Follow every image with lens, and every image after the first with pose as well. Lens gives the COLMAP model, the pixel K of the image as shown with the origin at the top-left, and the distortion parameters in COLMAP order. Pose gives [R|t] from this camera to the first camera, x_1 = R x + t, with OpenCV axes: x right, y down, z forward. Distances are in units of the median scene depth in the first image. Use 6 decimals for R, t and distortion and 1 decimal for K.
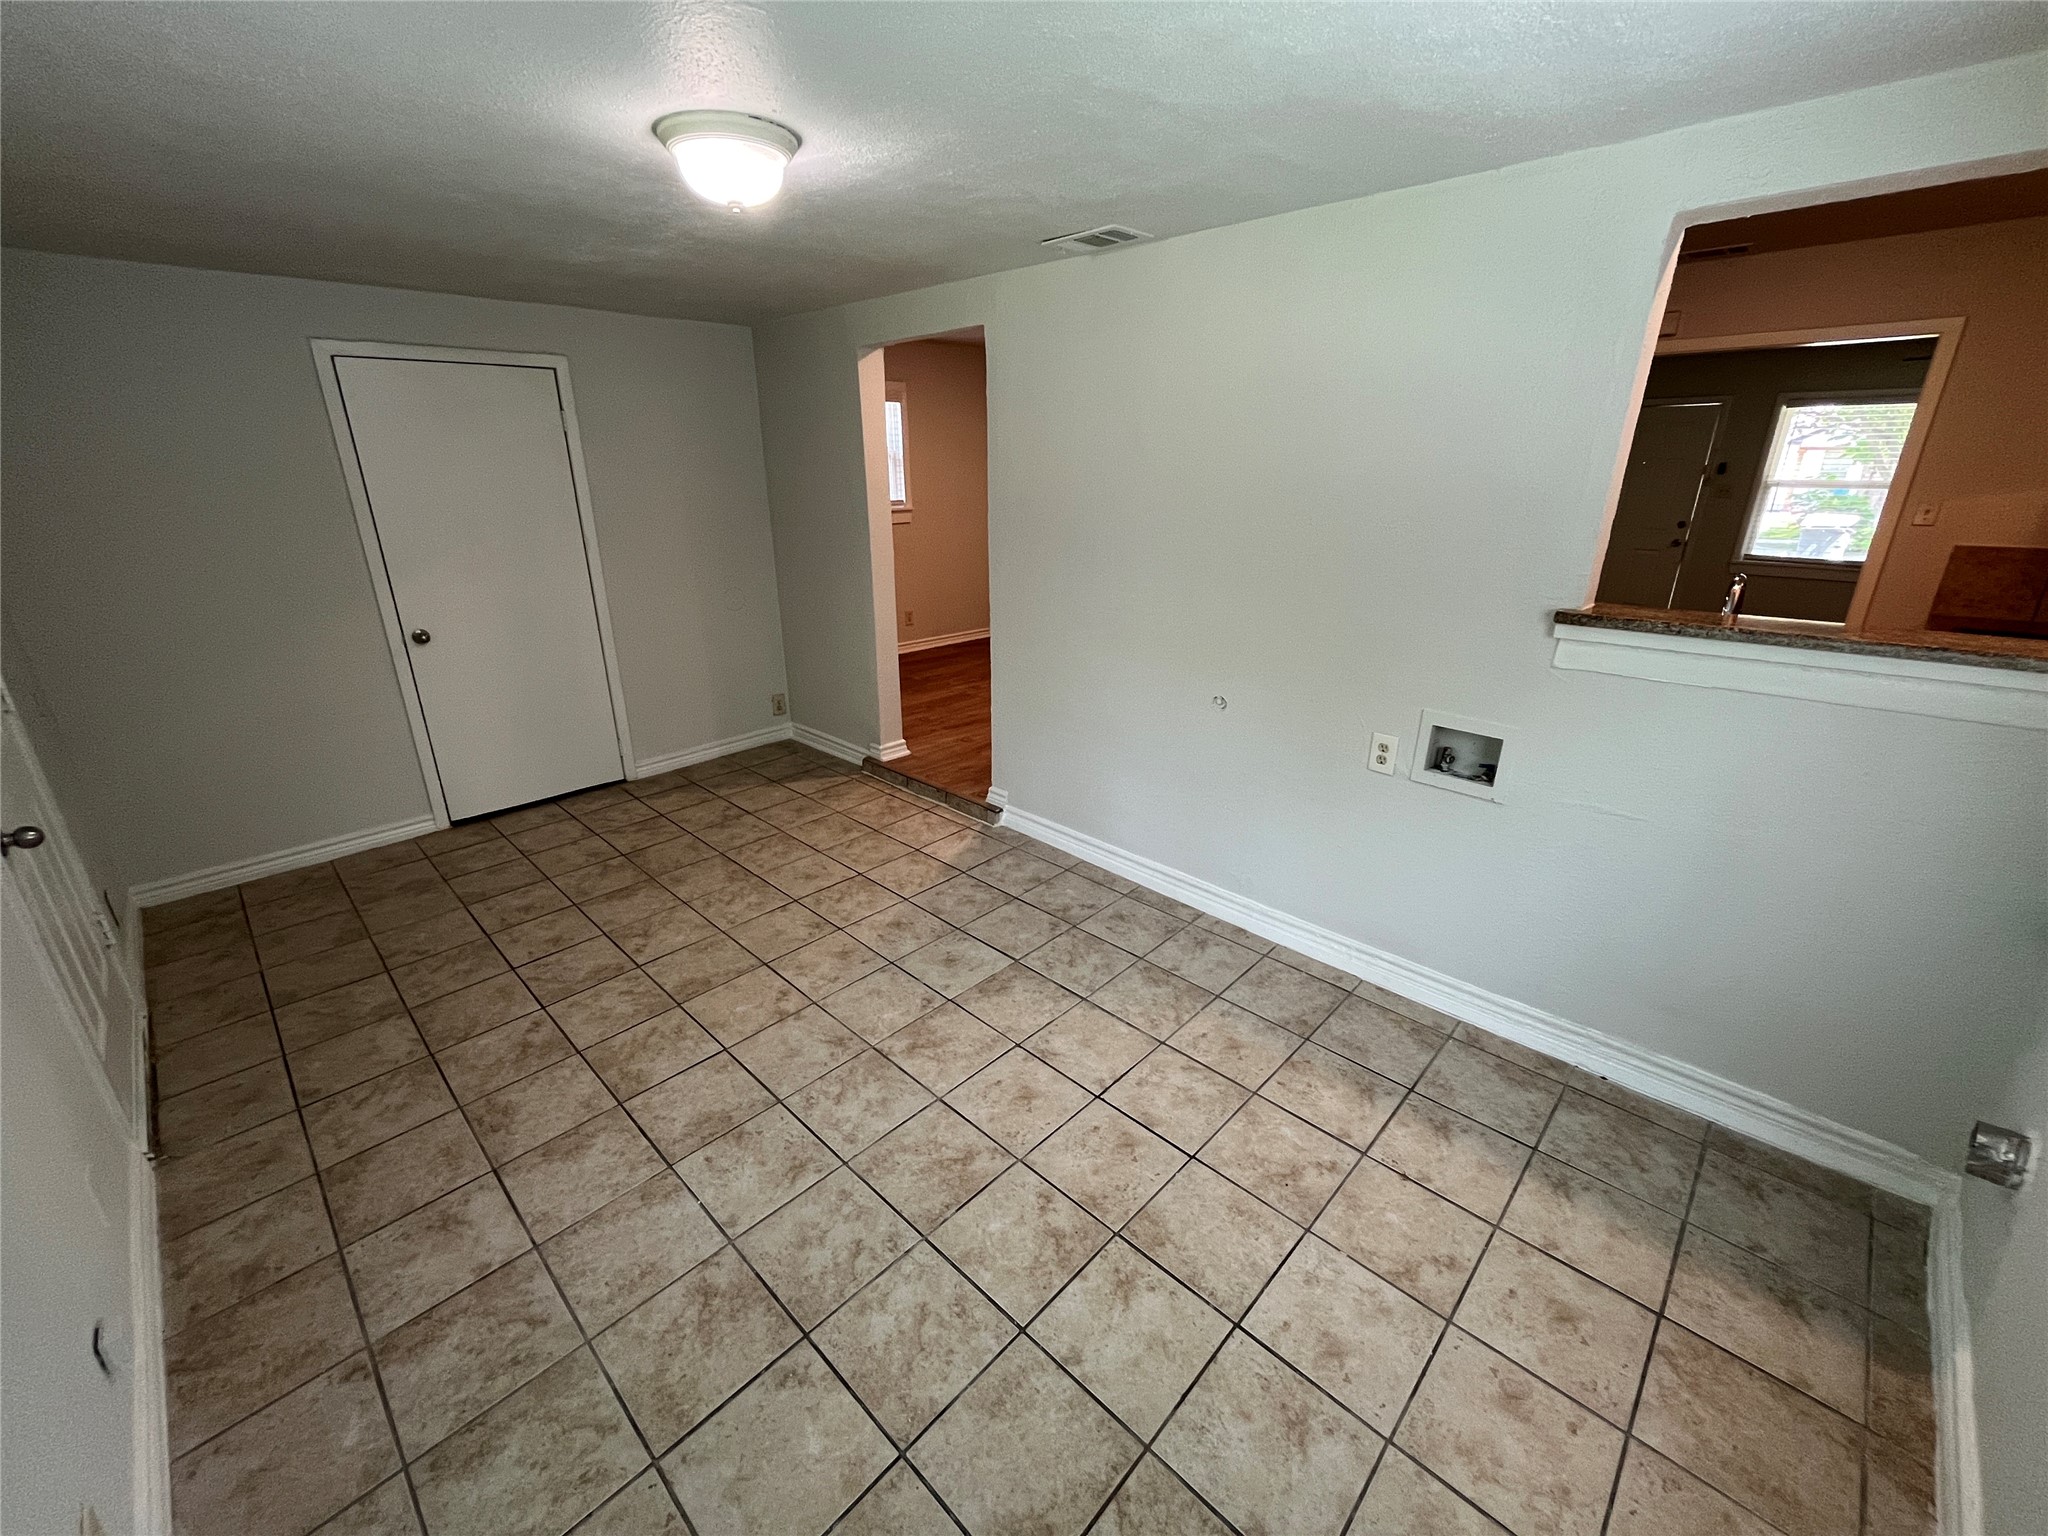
lens RADIAL K [[832.3, 0, 1032.1], [0, 832.3, 765.4], [0, 0, 1]] dist [-0.000421, -0.000135]
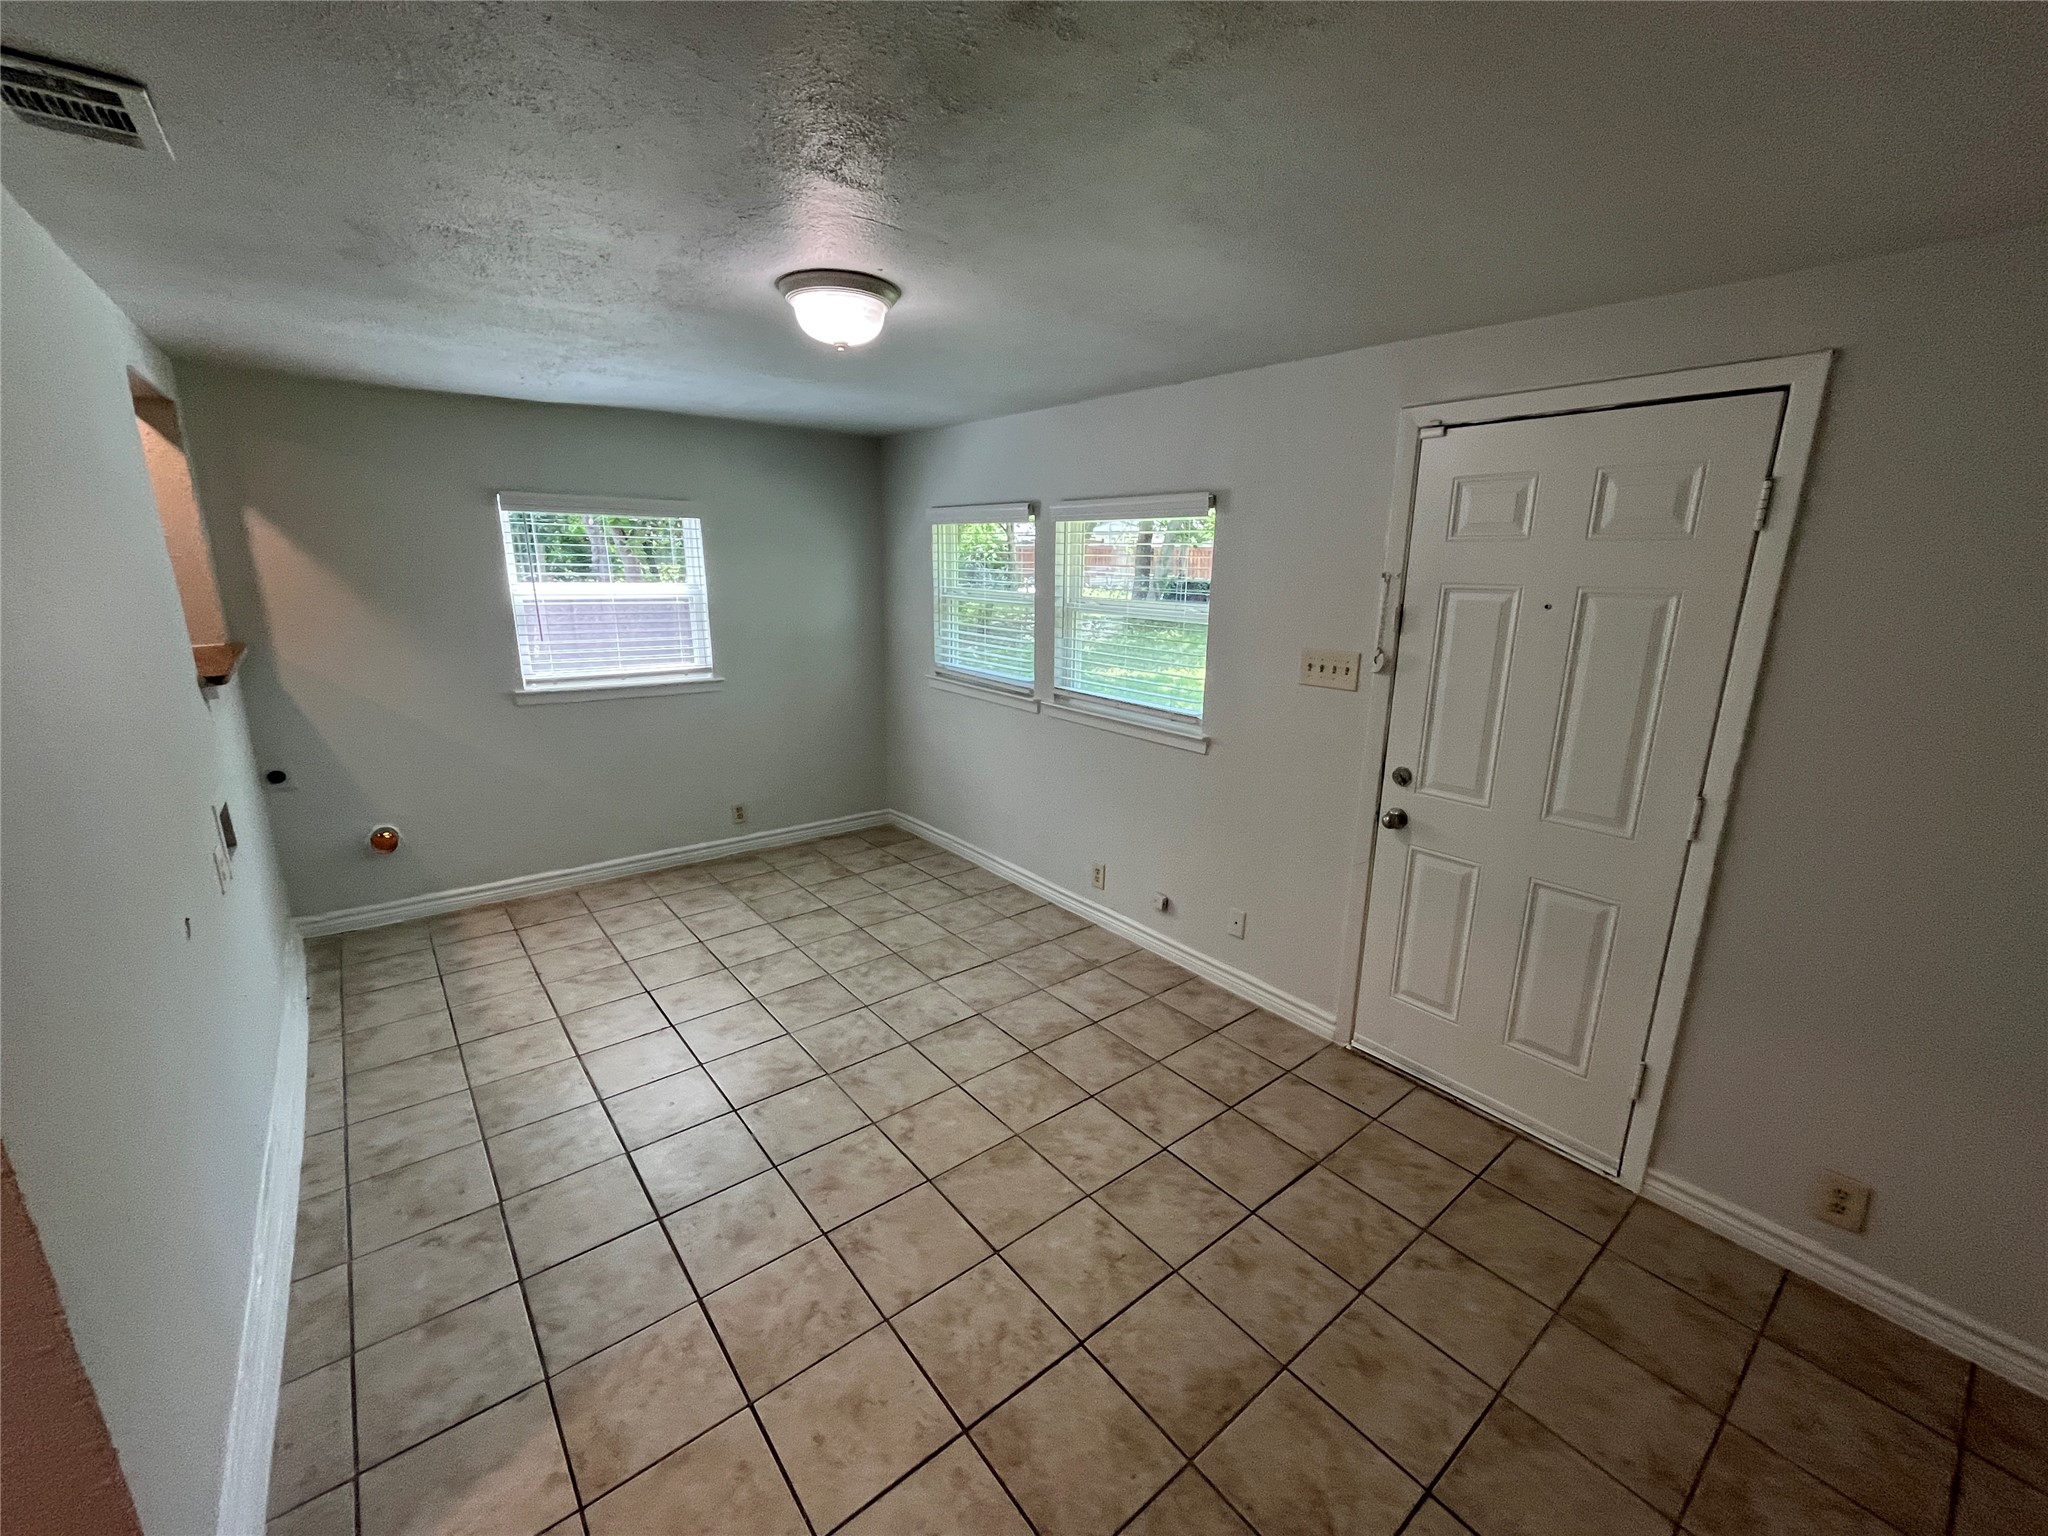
lens RADIAL K [[832.3, 0, 1028.2], [0, 832.3, 767.5], [0, 0, 1]] dist [-0.000421, -0.000135]
pose [[-0.991721, -0.043356, 0.120872, -0.619507], [0.033040, 0.823436, 0.566447, -0.661612], [-0.124089, 0.565751, -0.815186, 1.775256]]
